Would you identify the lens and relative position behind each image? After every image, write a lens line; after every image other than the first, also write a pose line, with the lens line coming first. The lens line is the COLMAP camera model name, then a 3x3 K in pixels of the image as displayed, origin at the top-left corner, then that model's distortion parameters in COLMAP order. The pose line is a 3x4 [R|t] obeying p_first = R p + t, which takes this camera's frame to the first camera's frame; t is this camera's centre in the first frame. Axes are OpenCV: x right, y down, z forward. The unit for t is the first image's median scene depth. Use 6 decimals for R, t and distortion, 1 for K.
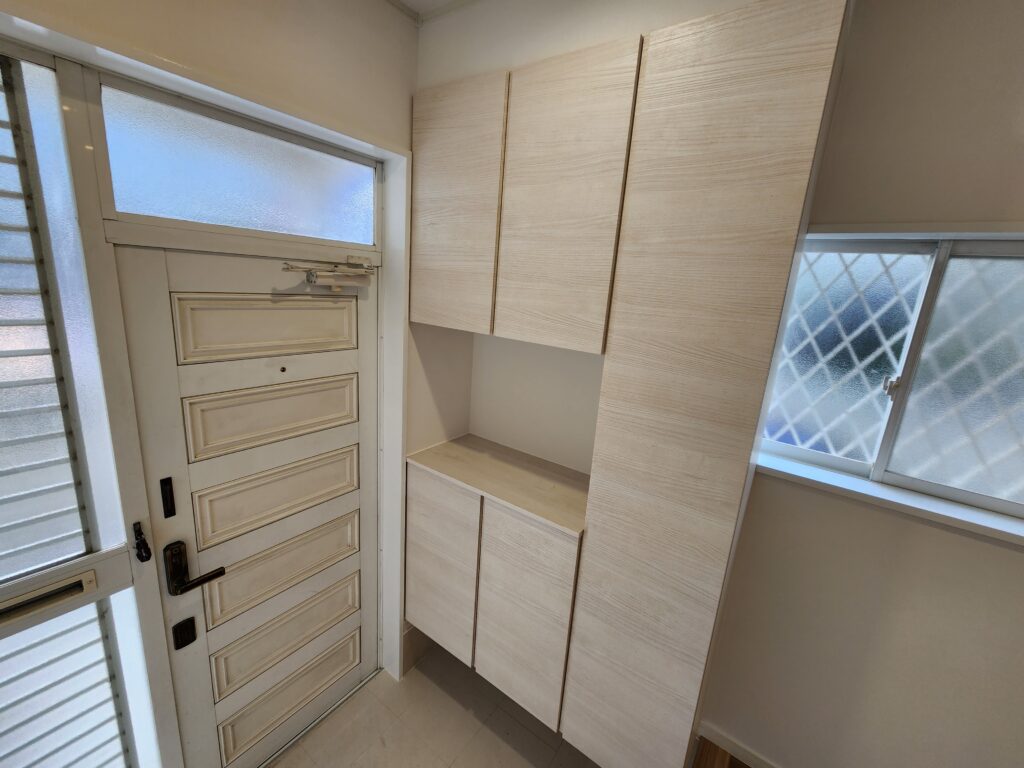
lens RADIAL K [[418.3, 0, 514.2], [0, 418.3, 380.5], [0, 0, 1]] dist [0.001671, -0.000508]
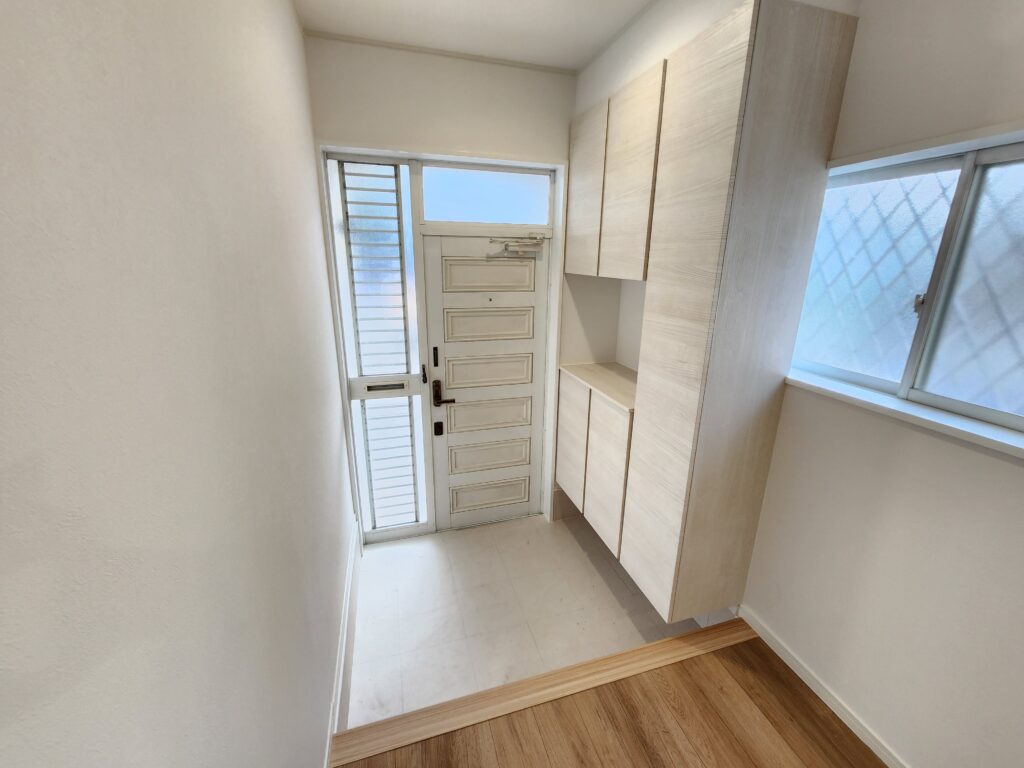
lens RADIAL K [[418.3, 0, 516.8], [0, 418.3, 385.8], [0, 0, 1]] dist [0.001671, -0.000508]
pose [[0.793811, 0.115958, -0.597008, 0.677295], [-0.096813, 0.993230, 0.064190, 0.220510], [0.600409, 0.006844, 0.799663, -0.383107]]
